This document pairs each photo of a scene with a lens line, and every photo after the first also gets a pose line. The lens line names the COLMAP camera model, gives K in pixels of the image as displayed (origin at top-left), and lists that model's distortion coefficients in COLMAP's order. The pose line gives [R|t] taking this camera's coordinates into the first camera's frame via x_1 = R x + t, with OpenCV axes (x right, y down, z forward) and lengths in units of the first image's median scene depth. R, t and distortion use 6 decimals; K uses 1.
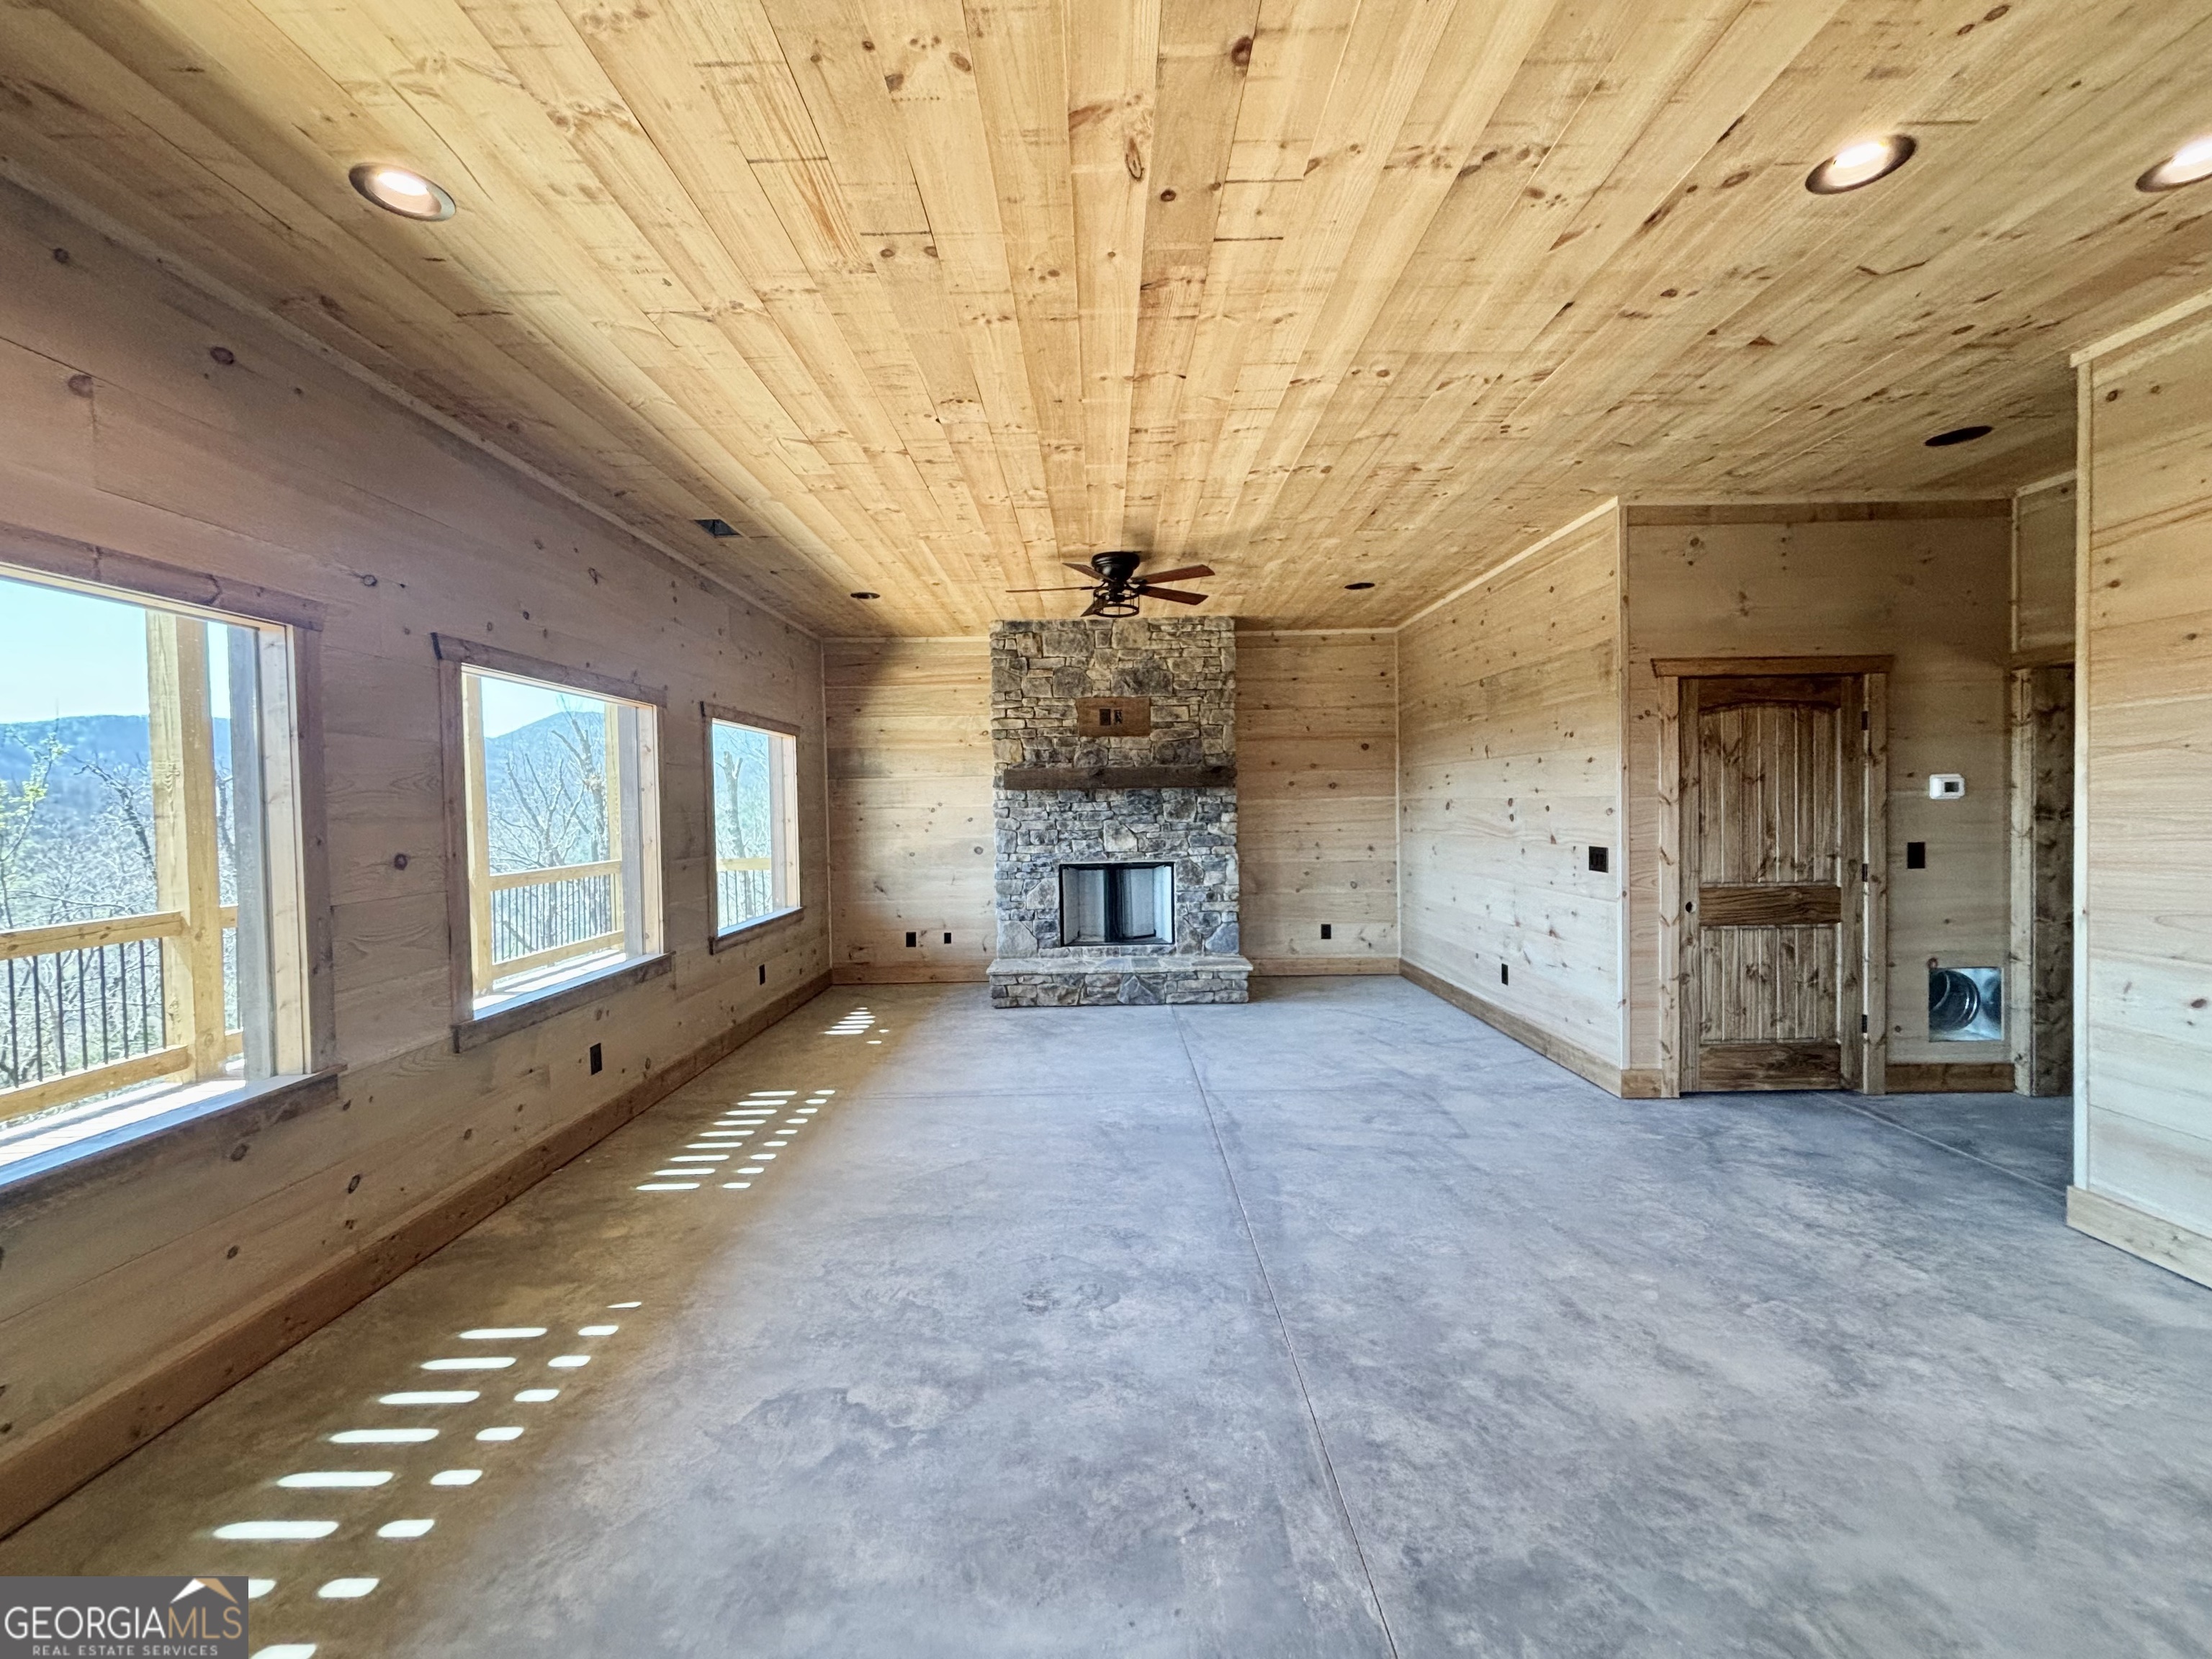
lens RADIAL K [[893.9, 0, 1100.4], [0, 893.9, 825.2], [0, 0, 1]] dist [0.011692, -0.006300]
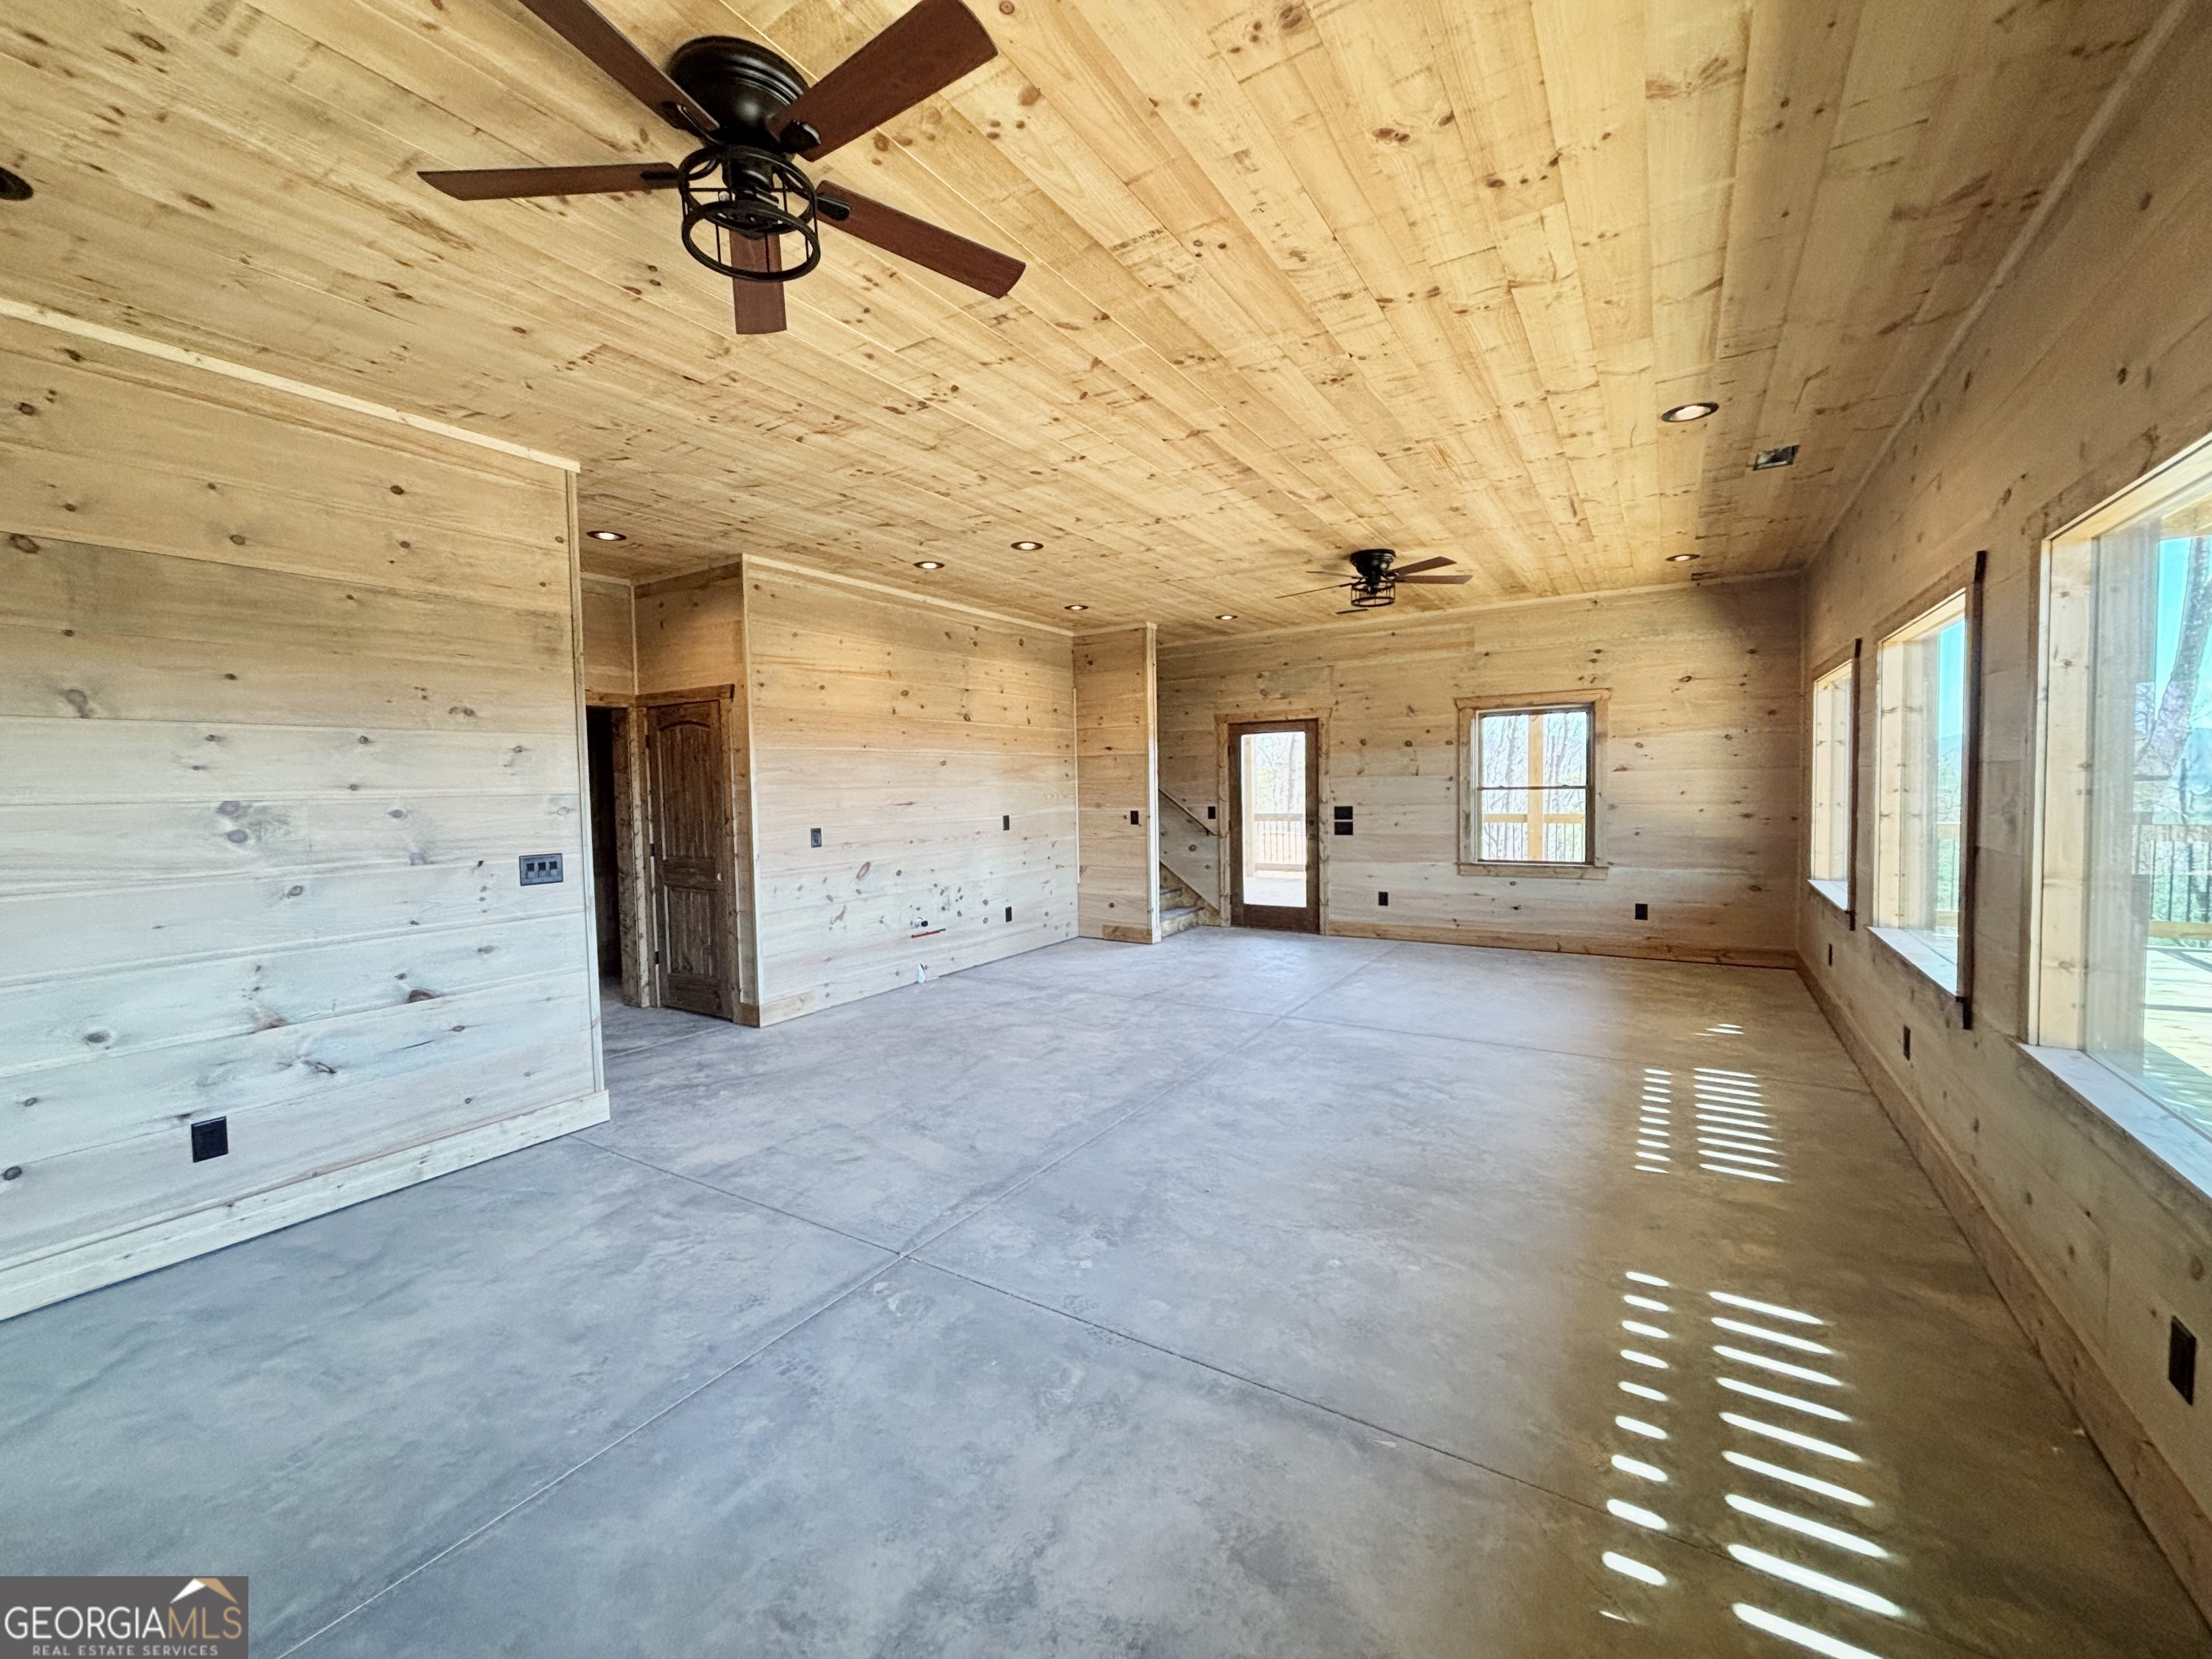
lens RADIAL K [[893.9, 0, 1100.4], [0, 893.9, 825.2], [0, 0, 1]] dist [0.011692, -0.006300]
pose [[-0.844704, 0.010935, 0.535122, -0.264646], [0.049581, 0.997091, 0.057889, -0.020424], [-0.532932, 0.075431, -0.842789, 1.140373]]
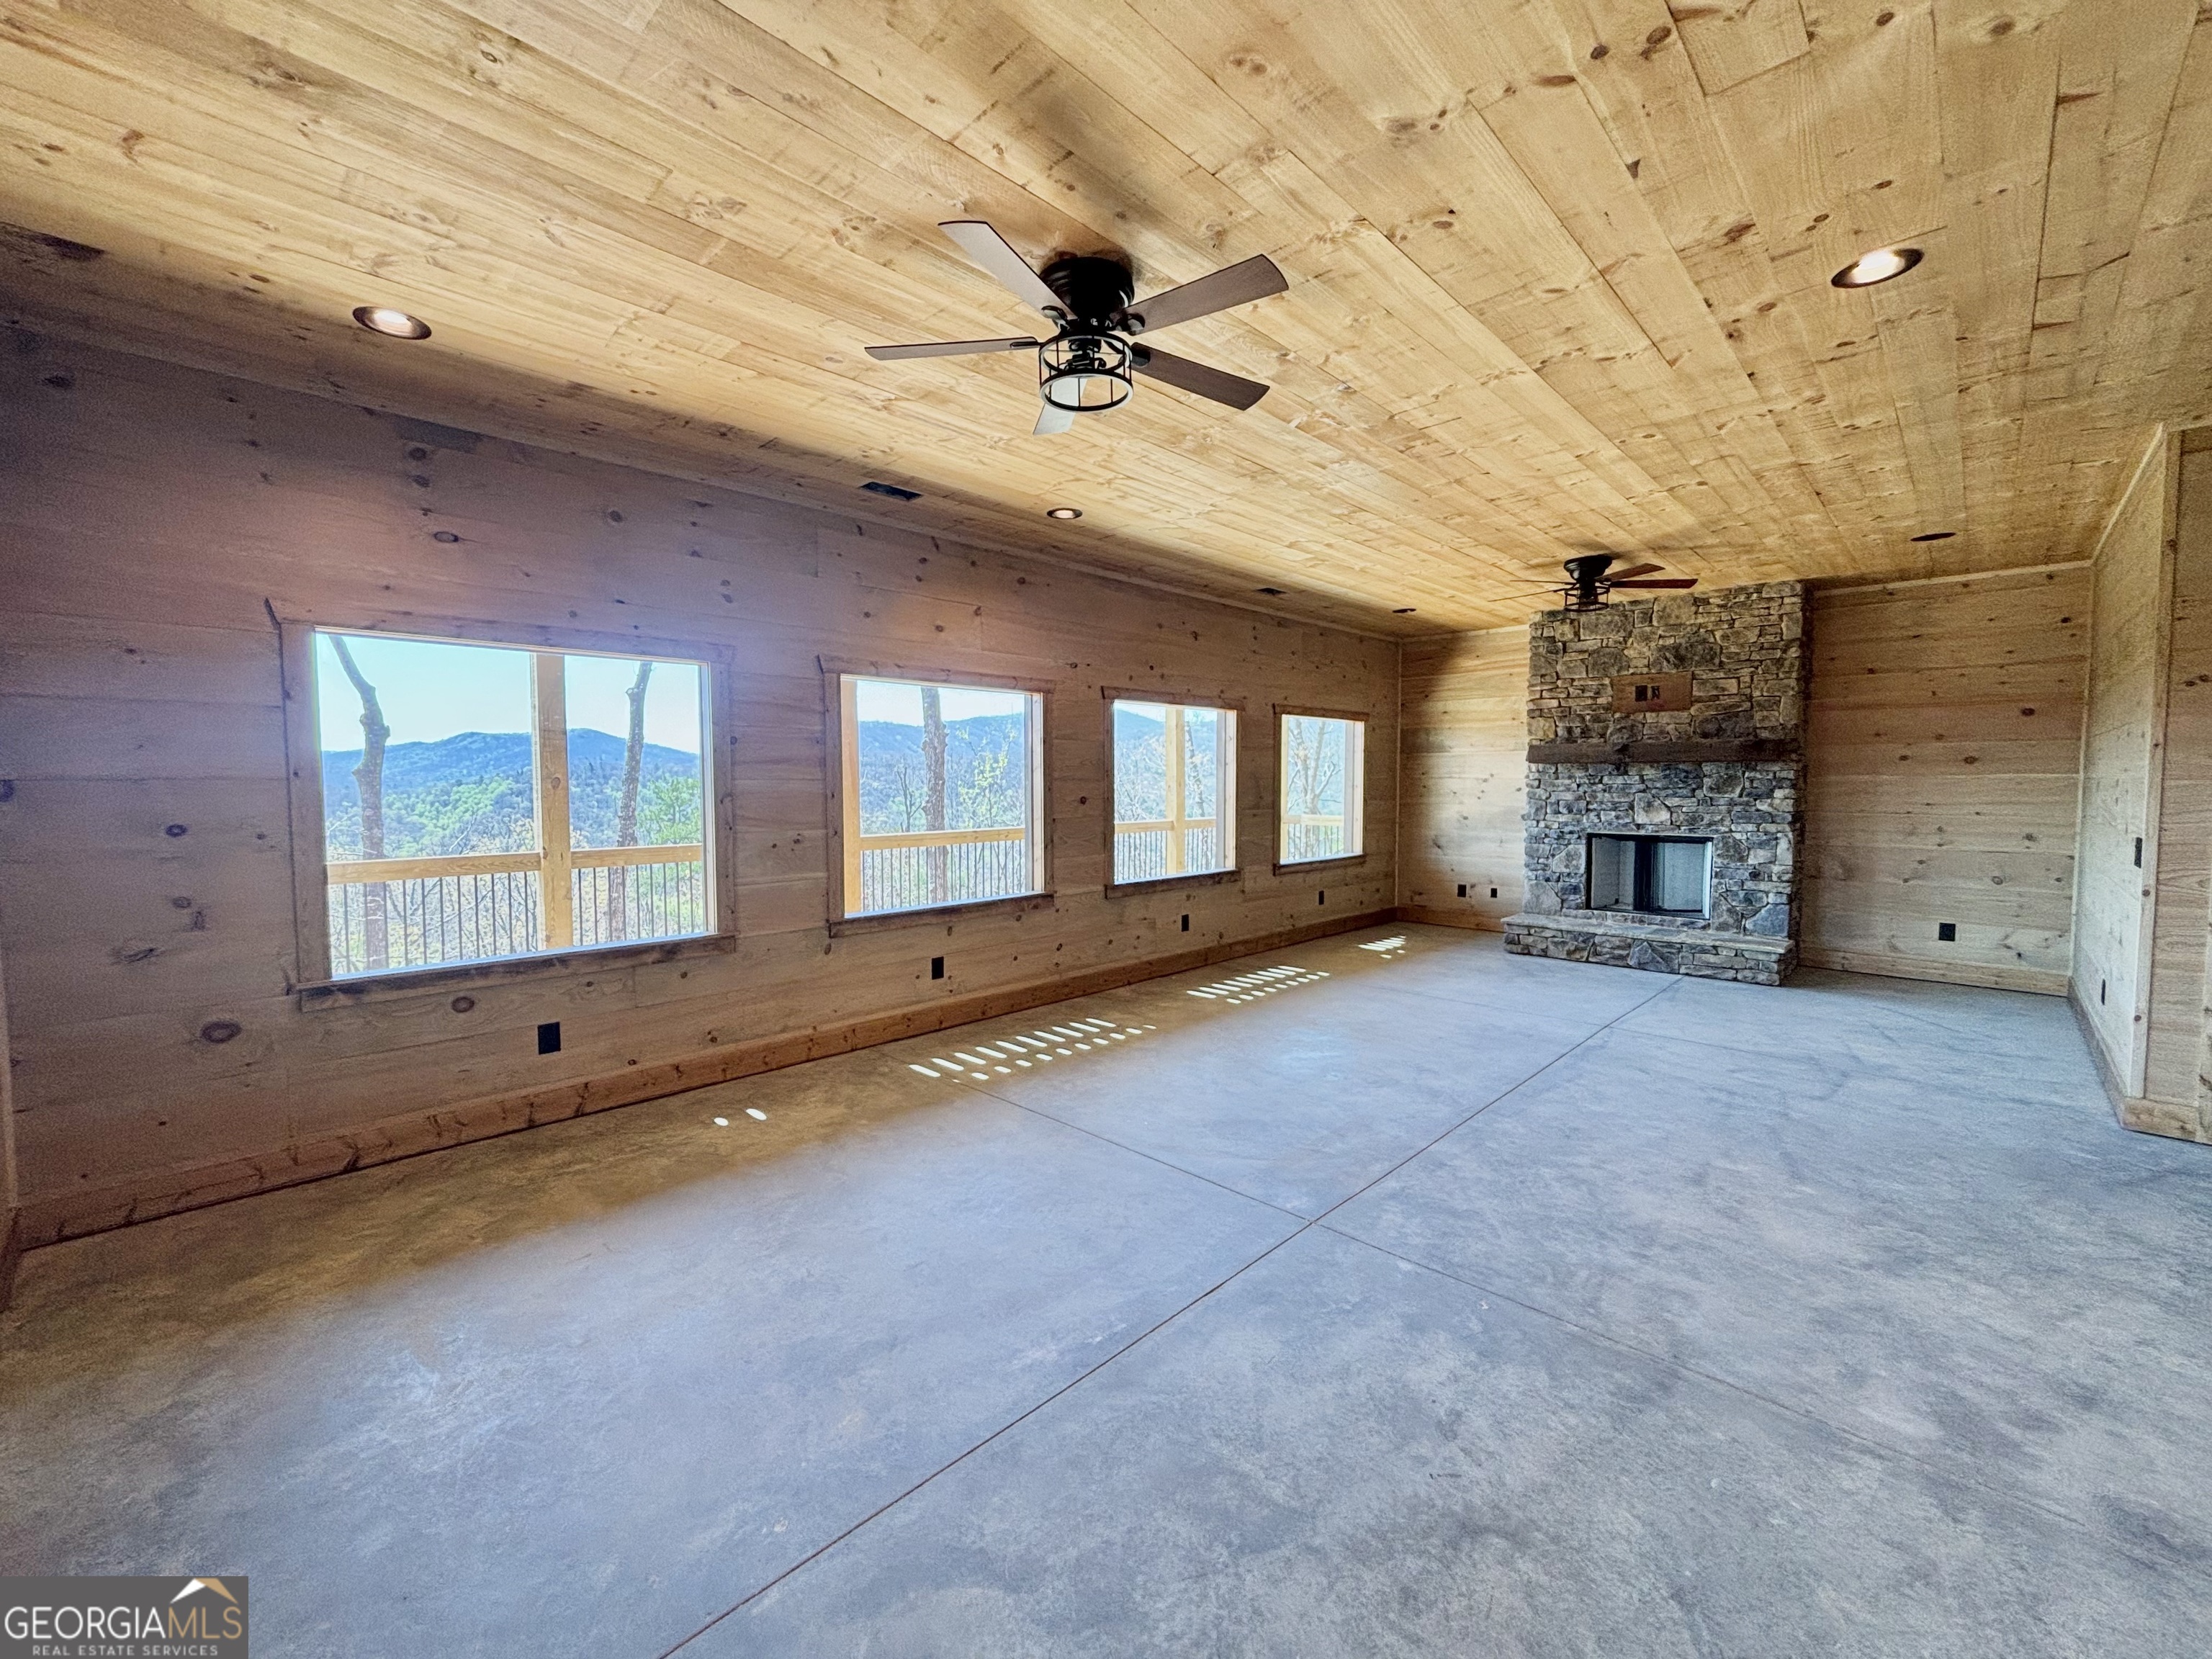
lens RADIAL K [[893.9, 0, 1100.4], [0, 893.9, 825.2], [0, 0, 1]] dist [0.011692, -0.006300]
pose [[0.715781, 0.053496, -0.696272, 0.353926], [-0.028569, 0.998470, 0.047345, 0.000040], [0.697740, -0.013997, 0.716214, -0.230239]]
